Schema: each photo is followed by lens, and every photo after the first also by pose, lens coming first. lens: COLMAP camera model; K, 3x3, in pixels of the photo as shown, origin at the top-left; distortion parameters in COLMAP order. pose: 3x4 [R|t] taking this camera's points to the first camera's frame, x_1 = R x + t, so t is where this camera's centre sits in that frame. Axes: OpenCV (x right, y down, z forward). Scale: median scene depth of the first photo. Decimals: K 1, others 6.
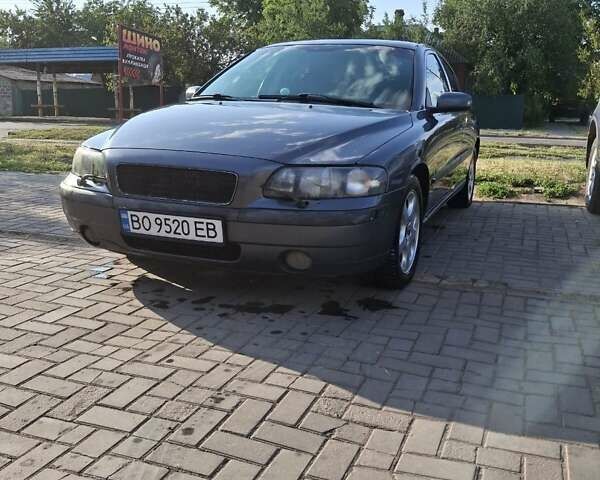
lens RADIAL K [[618.2, 0, 295.7], [0, 618.2, 238.2], [0, 0, 1]] dist [0.024488, 0.000000]
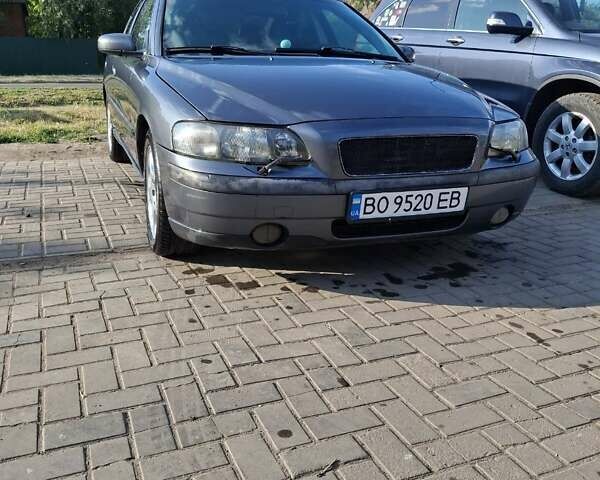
lens RADIAL K [[618.2, 0, 295.1], [0, 618.2, 240.3], [0, 0, 1]] dist [0.024488, 0.000000]
pose [[0.750895, -0.203856, 0.628172, -0.897035], [0.147779, 0.978914, 0.141030, -0.117019], [-0.643676, -0.013068, 0.765187, 0.419774]]
